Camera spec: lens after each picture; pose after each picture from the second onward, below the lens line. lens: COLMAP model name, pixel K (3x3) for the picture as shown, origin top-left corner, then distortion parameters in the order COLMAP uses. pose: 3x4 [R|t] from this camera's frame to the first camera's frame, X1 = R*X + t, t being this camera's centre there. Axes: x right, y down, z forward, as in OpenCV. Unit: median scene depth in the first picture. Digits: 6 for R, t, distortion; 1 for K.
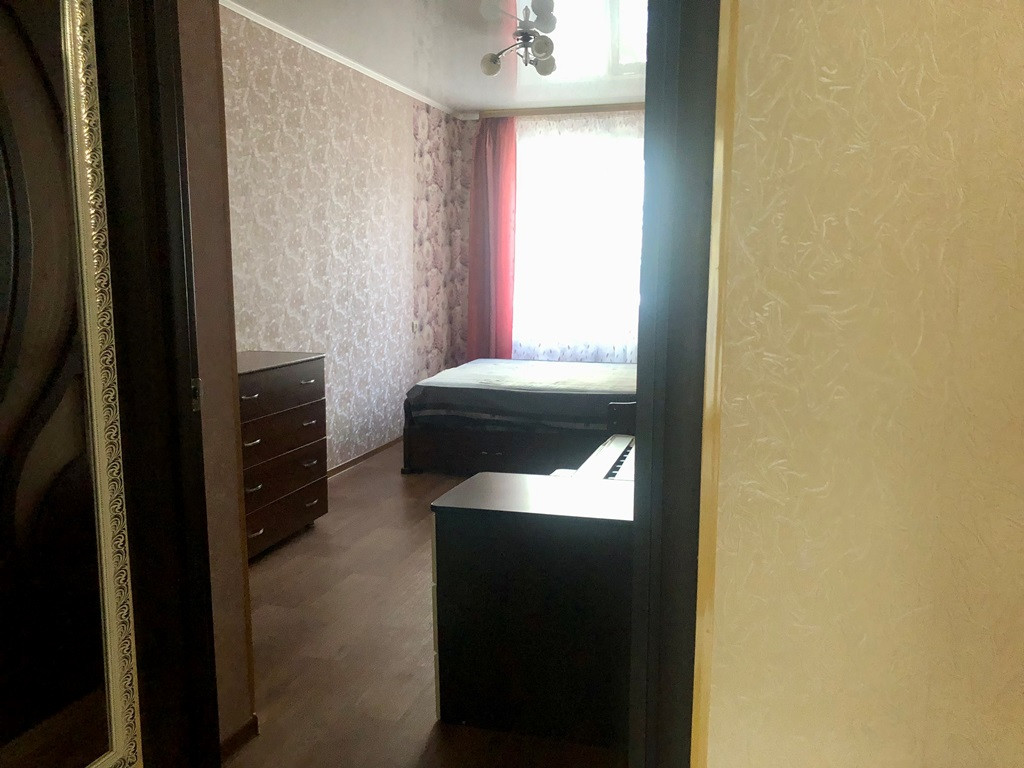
lens RADIAL K [[840.6, 0, 505.6], [0, 840.6, 408.6], [0, 0, 1]] dist [0.026779, -0.033549]
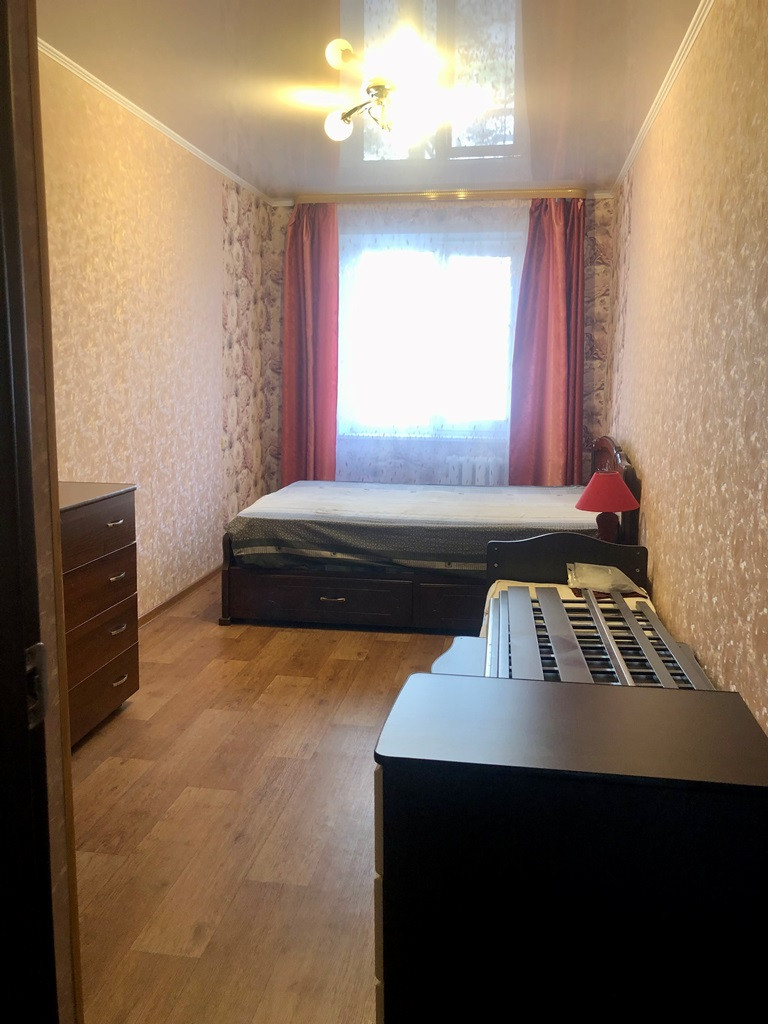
lens RADIAL K [[840.6, 0, 366.0], [0, 840.6, 500.9], [0, 0, 1]] dist [0.026779, -0.033549]
pose [[0.993548, -0.008724, 0.113076, -0.081508], [0.010753, 0.999792, -0.017339, -0.030728], [-0.112901, 0.018443, 0.993435, 0.184772]]
